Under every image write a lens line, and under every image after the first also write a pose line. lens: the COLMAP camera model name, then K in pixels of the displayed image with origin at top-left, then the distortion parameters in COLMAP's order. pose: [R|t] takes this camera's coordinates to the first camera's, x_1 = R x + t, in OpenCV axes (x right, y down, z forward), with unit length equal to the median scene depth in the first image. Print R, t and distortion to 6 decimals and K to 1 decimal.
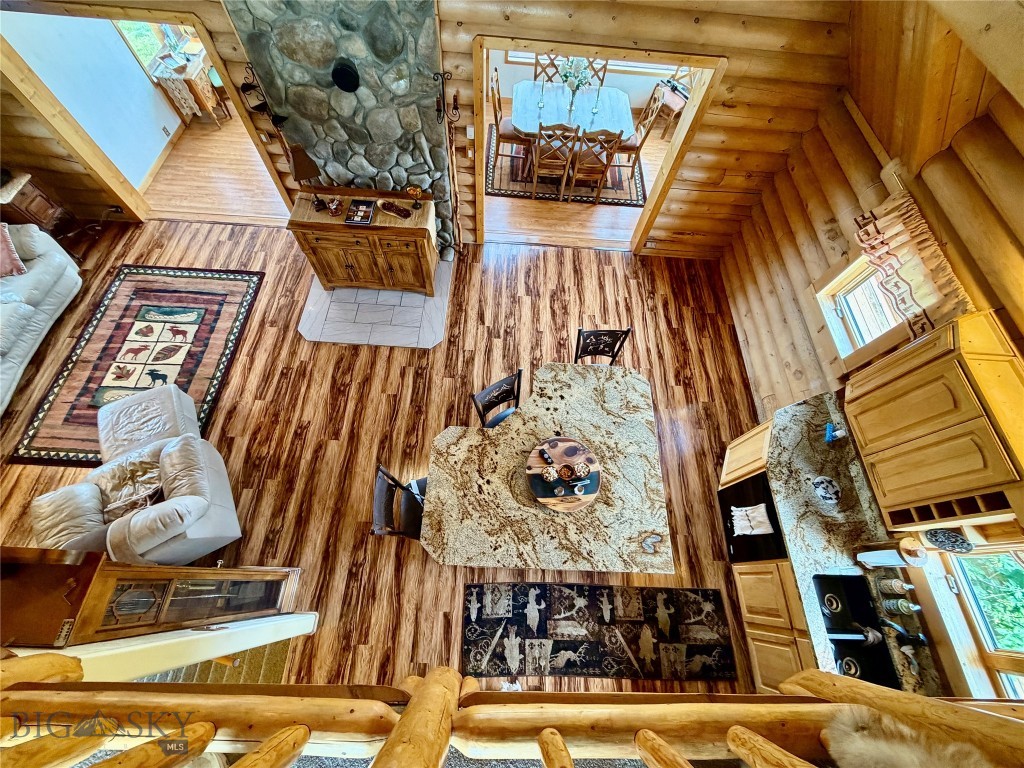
lens RADIAL K [[410.1, 0, 510.4], [0, 410.1, 384.1], [0, 0, 1]] dist [-0.000160, -0.000138]
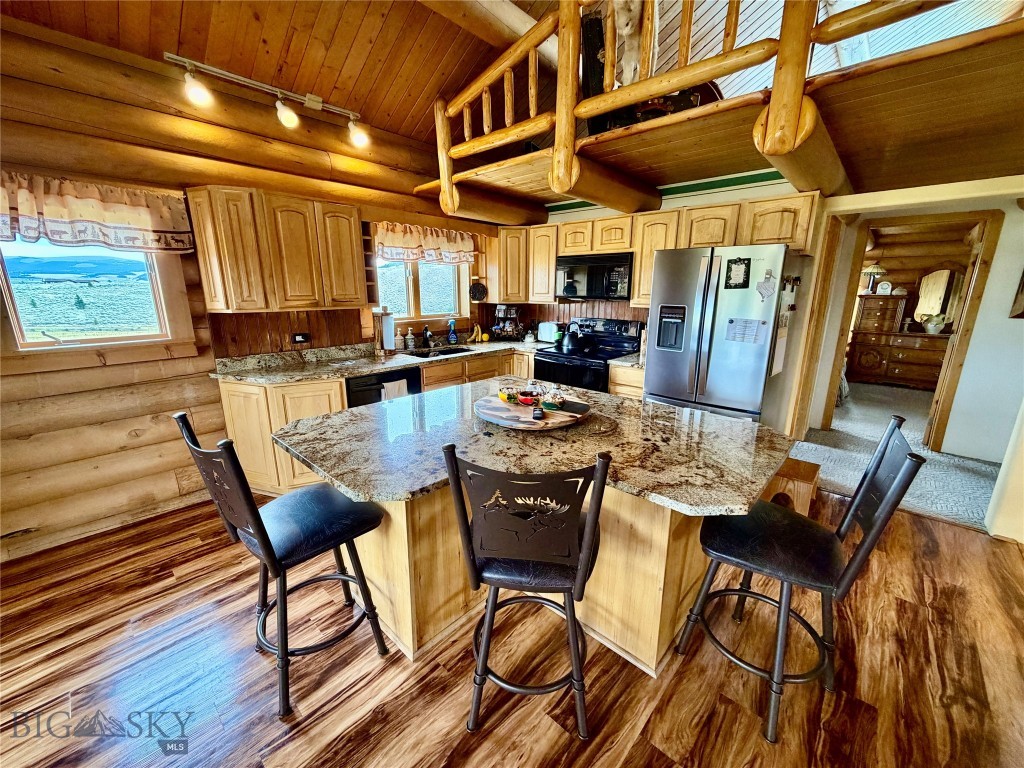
lens RADIAL K [[410.1, 0, 510.4], [0, 410.1, 384.1], [0, 0, 1]] dist [-0.000160, -0.000138]
pose [[-0.753642, -0.209409, 0.623034, -0.237123], [0.566247, 0.274458, 0.777198, -0.310475], [-0.333749, 0.938521, -0.088266, 1.002952]]
